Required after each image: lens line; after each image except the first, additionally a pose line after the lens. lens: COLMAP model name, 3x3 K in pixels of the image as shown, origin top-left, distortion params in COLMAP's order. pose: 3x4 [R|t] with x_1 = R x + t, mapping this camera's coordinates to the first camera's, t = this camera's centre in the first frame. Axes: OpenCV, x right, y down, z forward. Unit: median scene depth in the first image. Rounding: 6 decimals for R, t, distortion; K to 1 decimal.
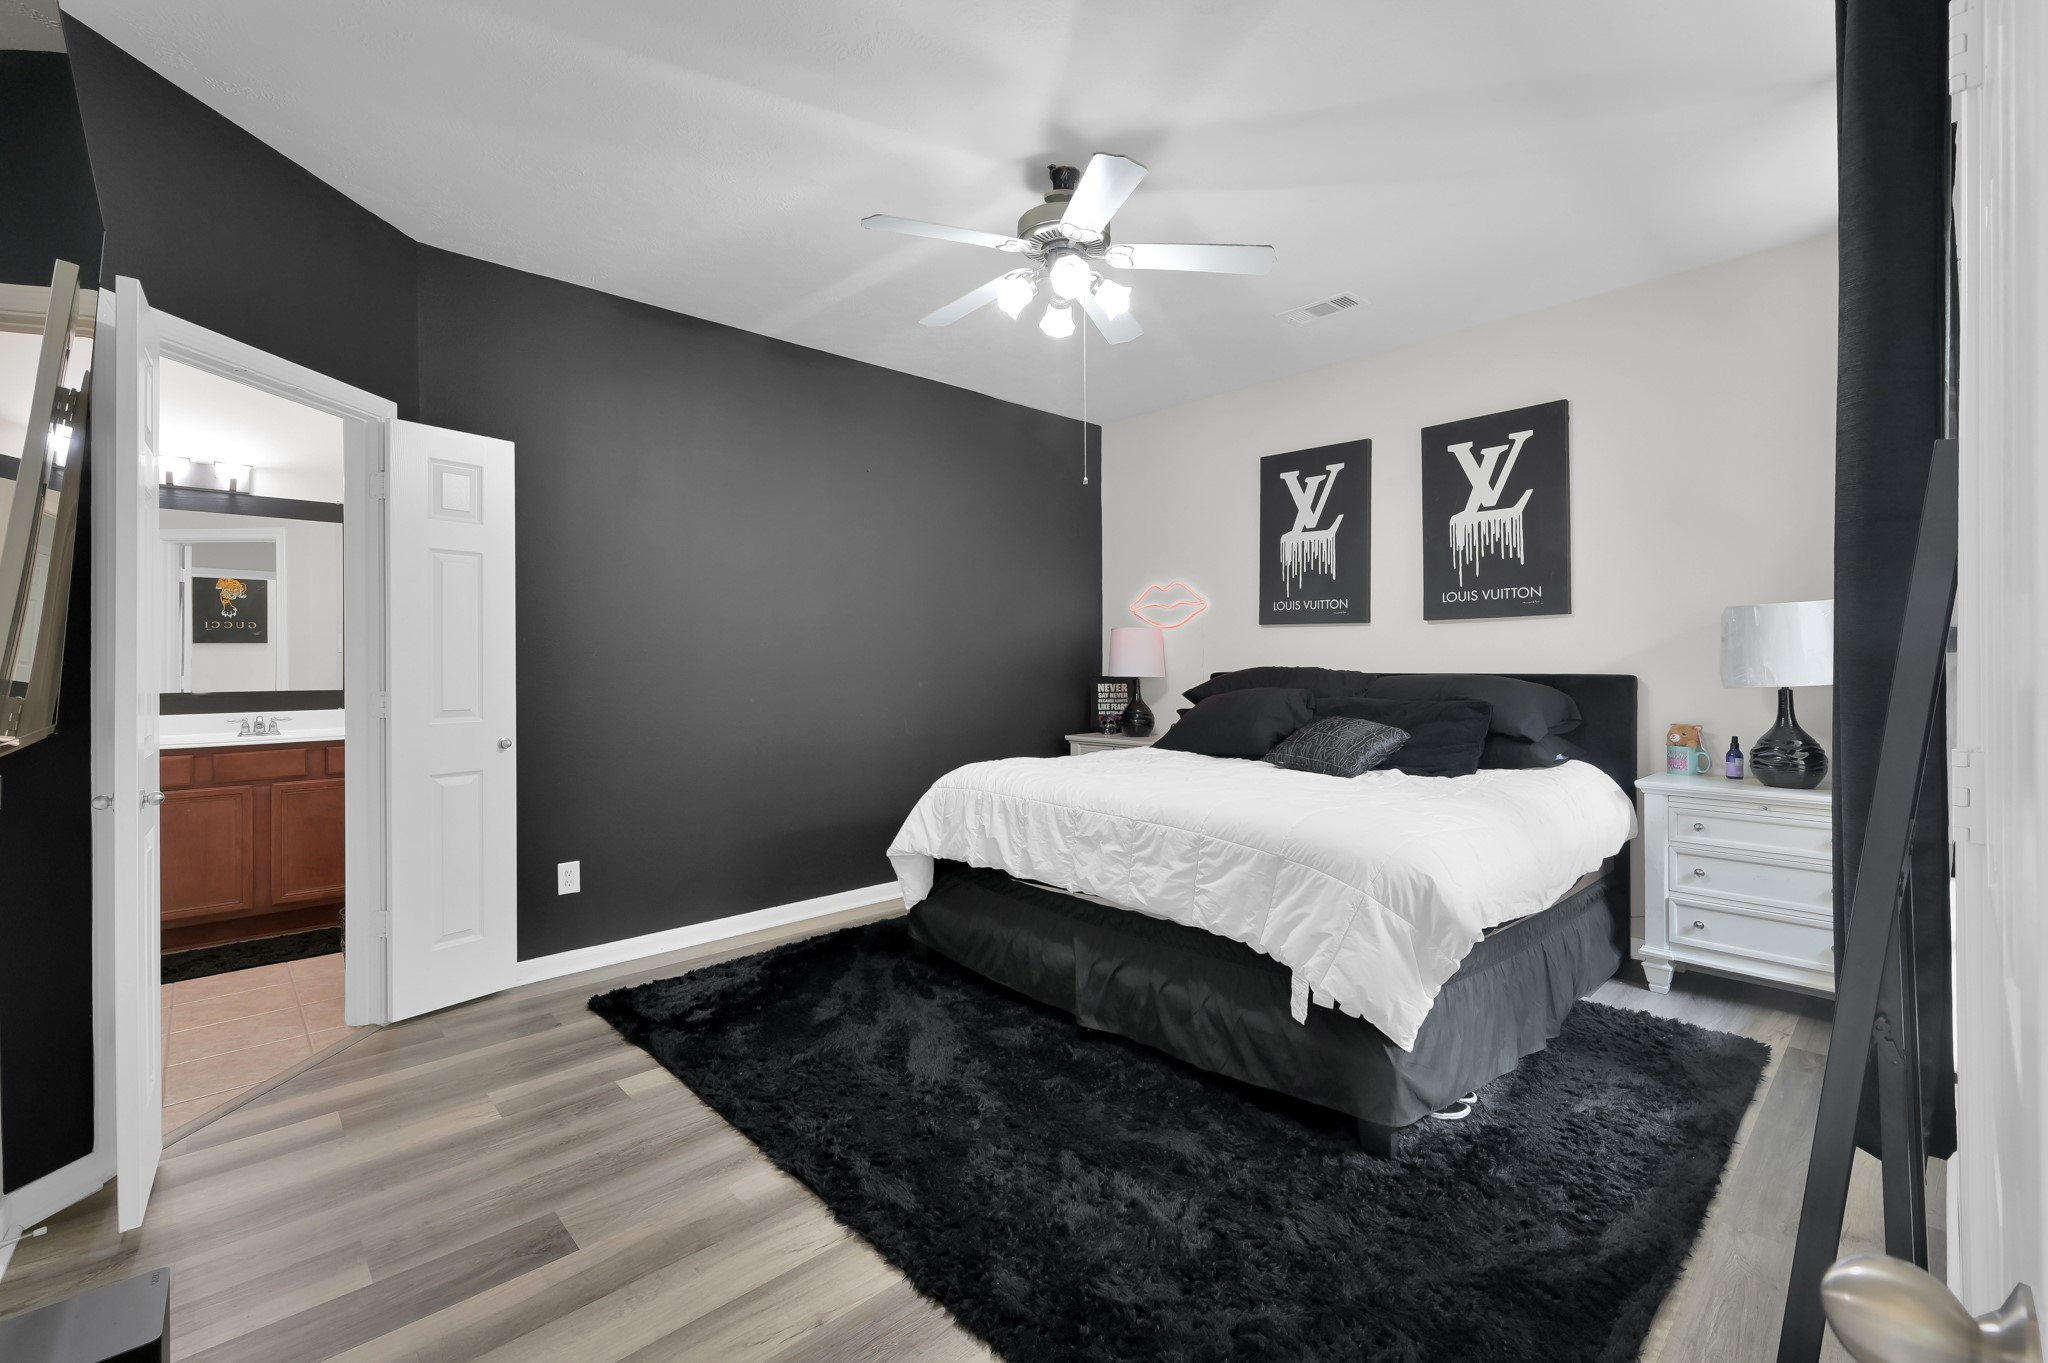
lens RADIAL K [[870.2, 0, 1023.1], [0, 870.2, 664.7], [0, 0, 1]] dist [-0.001625, -0.000764]
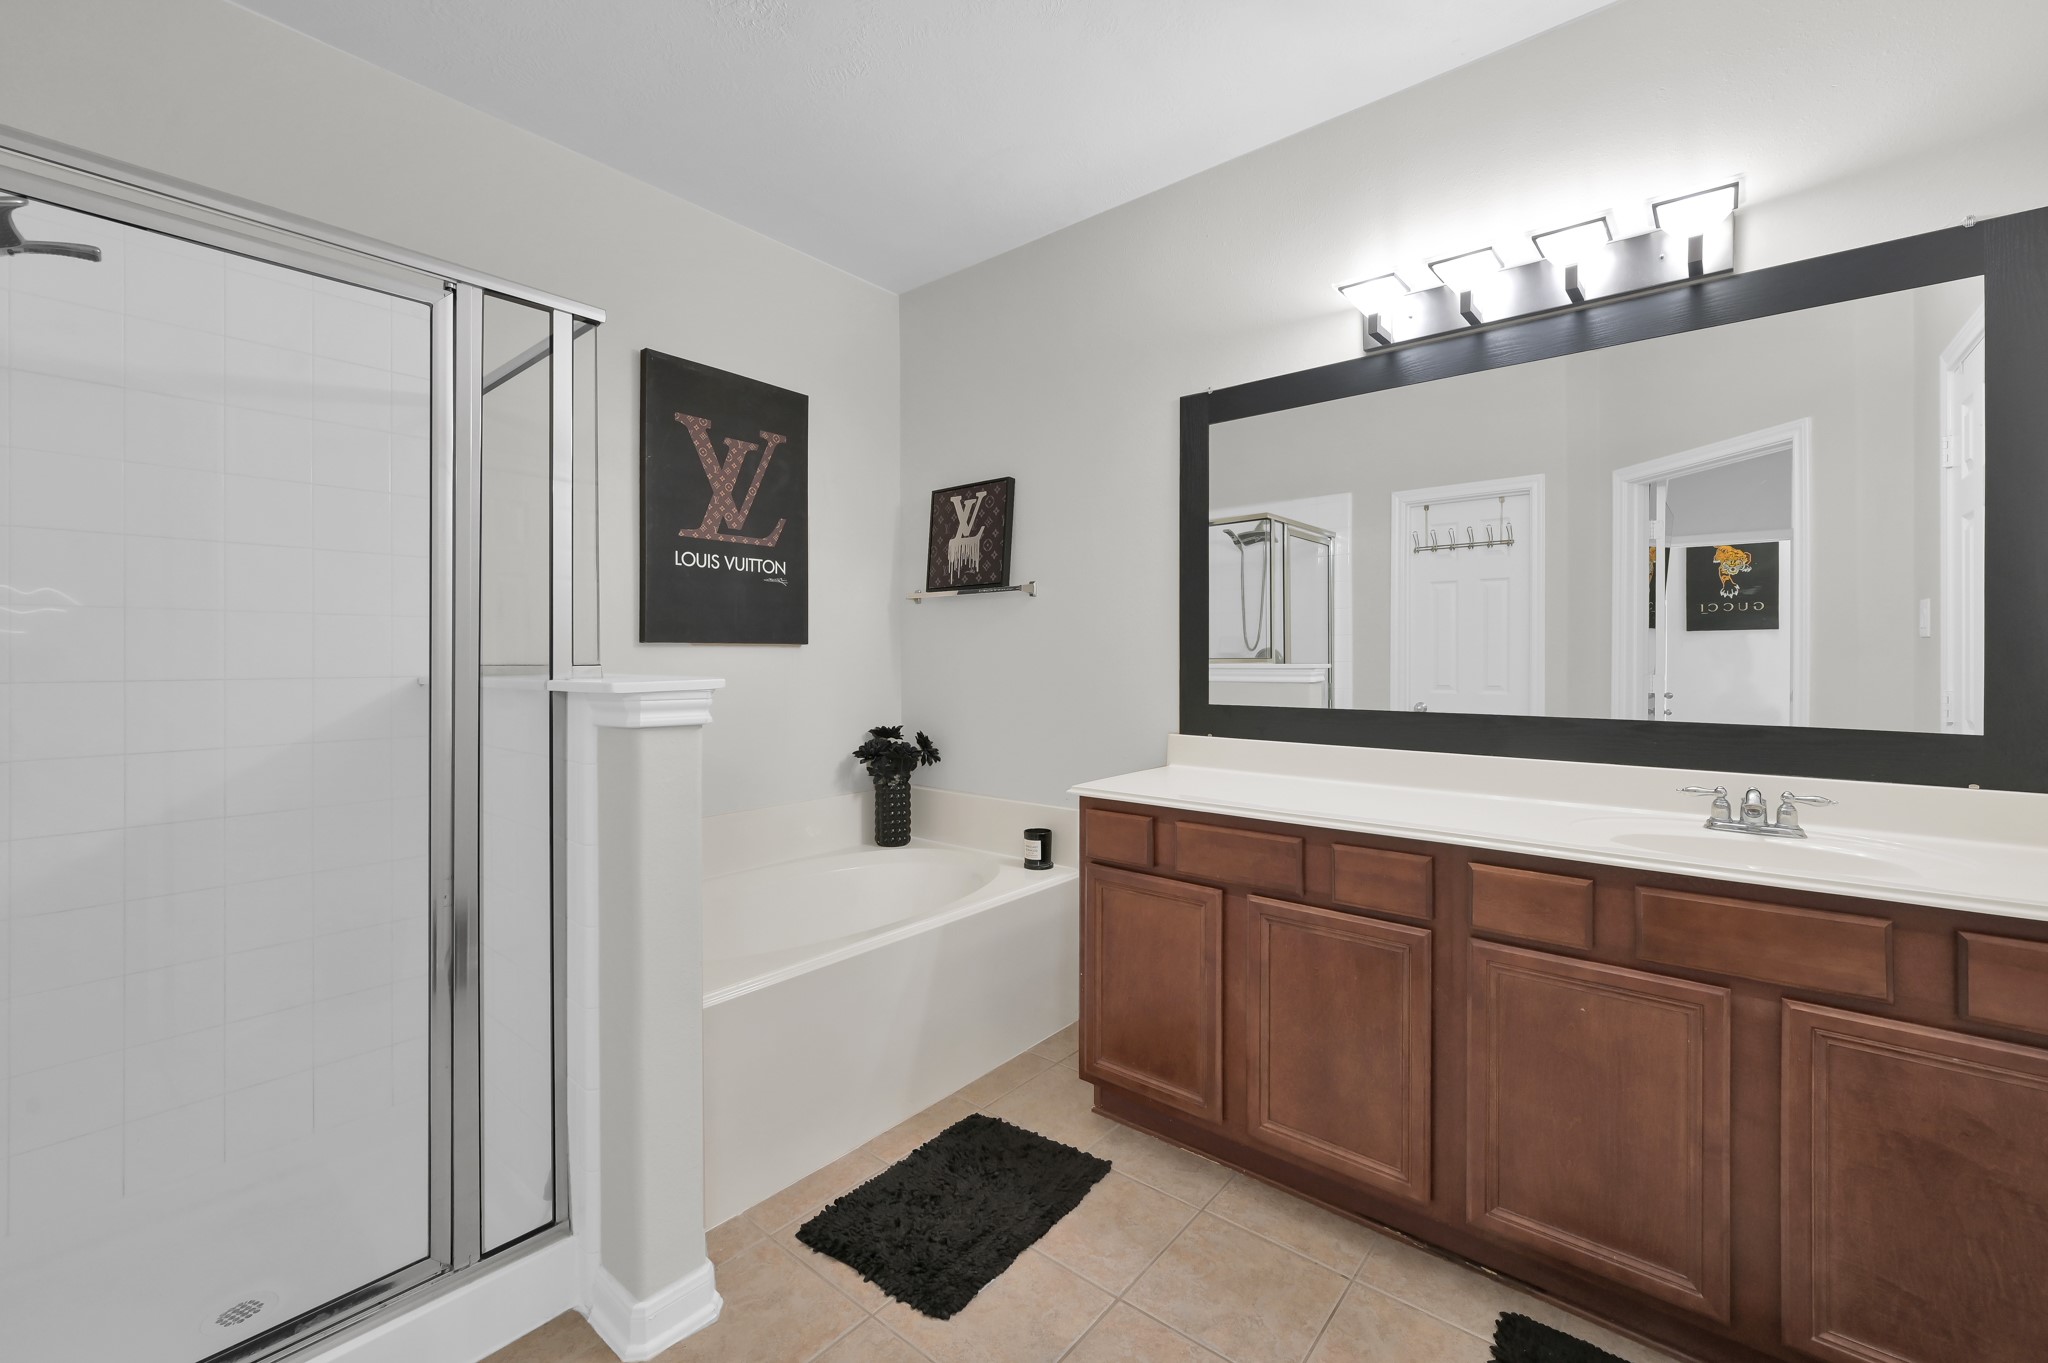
lens RADIAL K [[870.2, 0, 1015.8], [0, 870.2, 662.4], [0, 0, 1]] dist [-0.001625, -0.000764]
pose [[0.132715, 0.005536, -0.991139, -0.413661], [0.000815, 0.999983, 0.005695, -0.002427], [0.991154, -0.001563, 0.132708, 0.478582]]
